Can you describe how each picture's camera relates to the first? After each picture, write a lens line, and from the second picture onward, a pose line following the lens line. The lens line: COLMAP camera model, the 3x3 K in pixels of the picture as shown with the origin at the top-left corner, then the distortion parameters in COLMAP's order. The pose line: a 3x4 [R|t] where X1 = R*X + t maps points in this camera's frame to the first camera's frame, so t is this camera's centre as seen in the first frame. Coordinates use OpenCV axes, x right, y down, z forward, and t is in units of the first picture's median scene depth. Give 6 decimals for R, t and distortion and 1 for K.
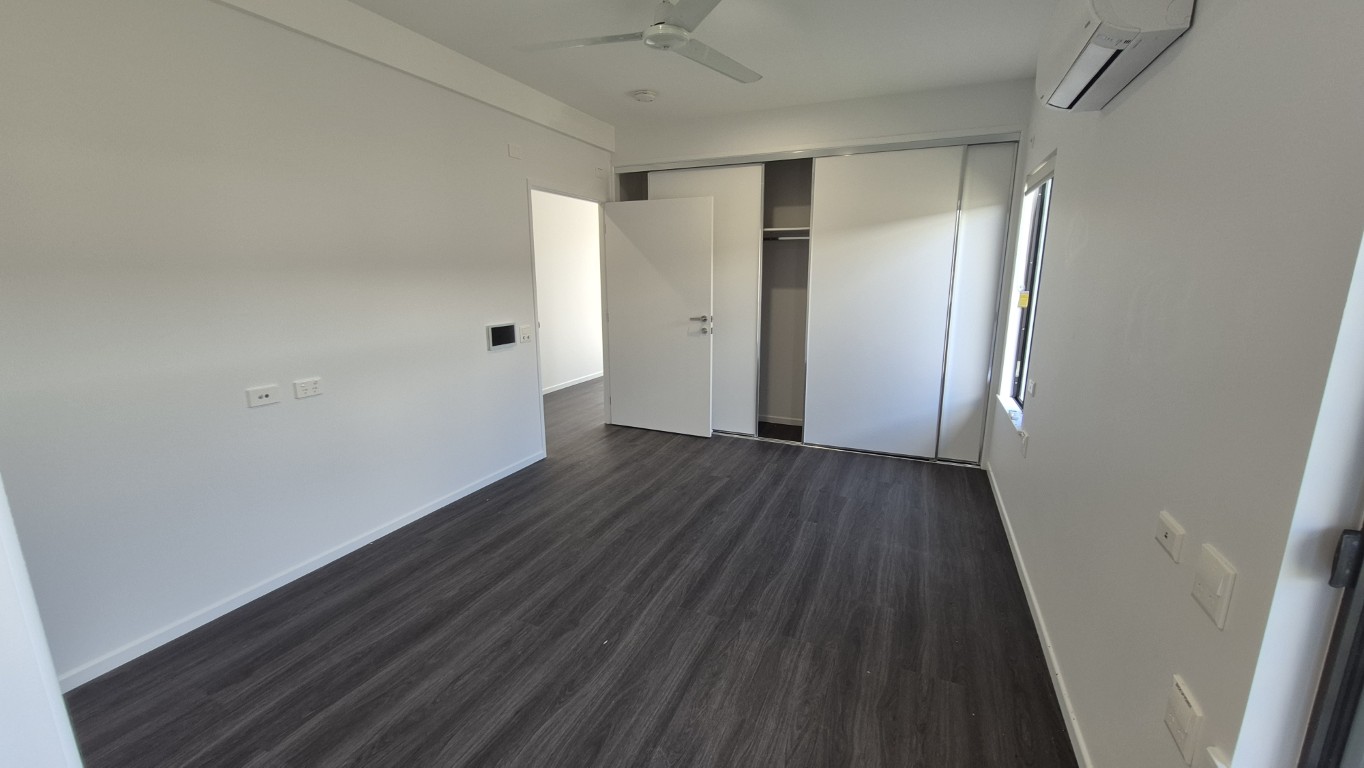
lens RADIAL K [[539.0, 0, 689.5], [0, 539.0, 383.4], [0, 0, 1]] dist [0.000039, 0.000010]
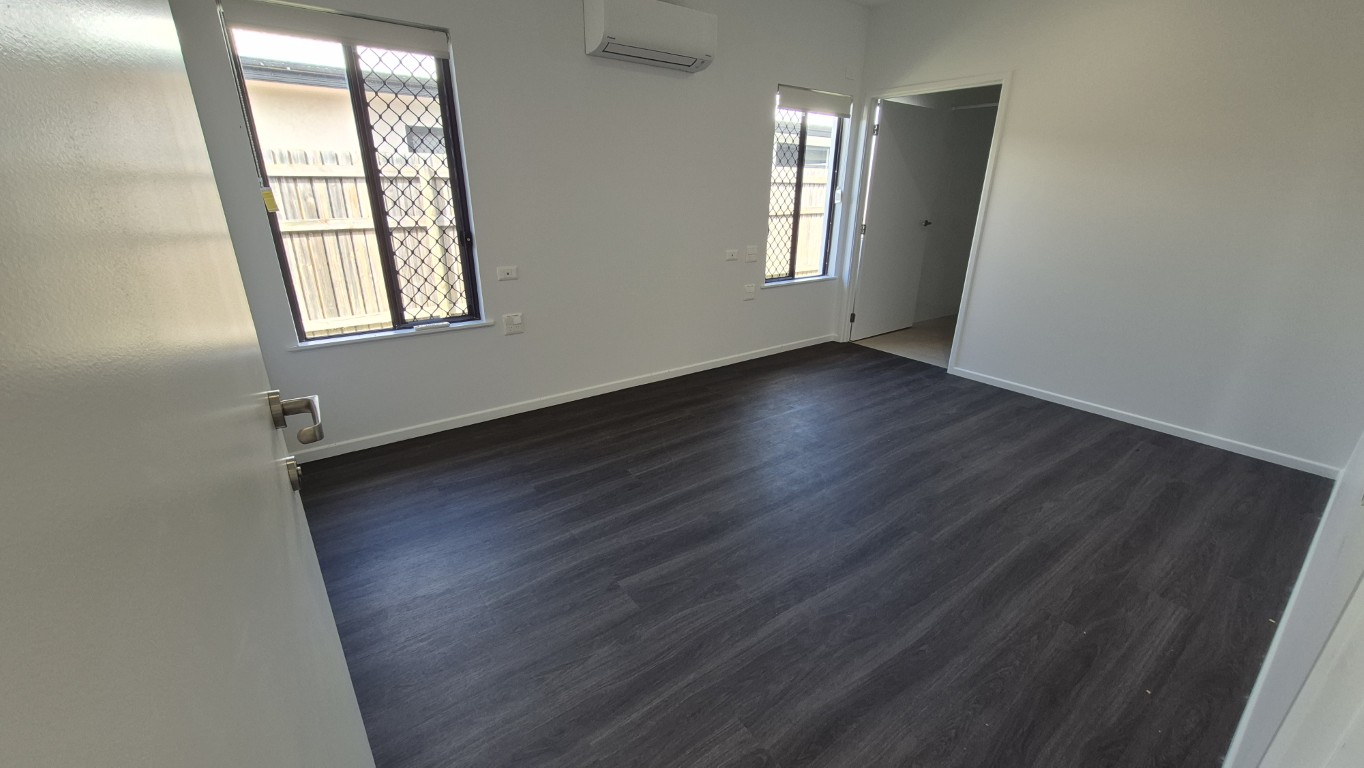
lens RADIAL K [[539.0, 0, 689.5], [0, 539.0, 383.4], [0, 0, 1]] dist [0.000039, 0.000010]
pose [[-0.867746, -0.184403, 0.461533, -0.277454], [0.087134, 0.857796, 0.506551, -0.355854], [-0.489310, 0.479773, -0.728281, 1.889604]]
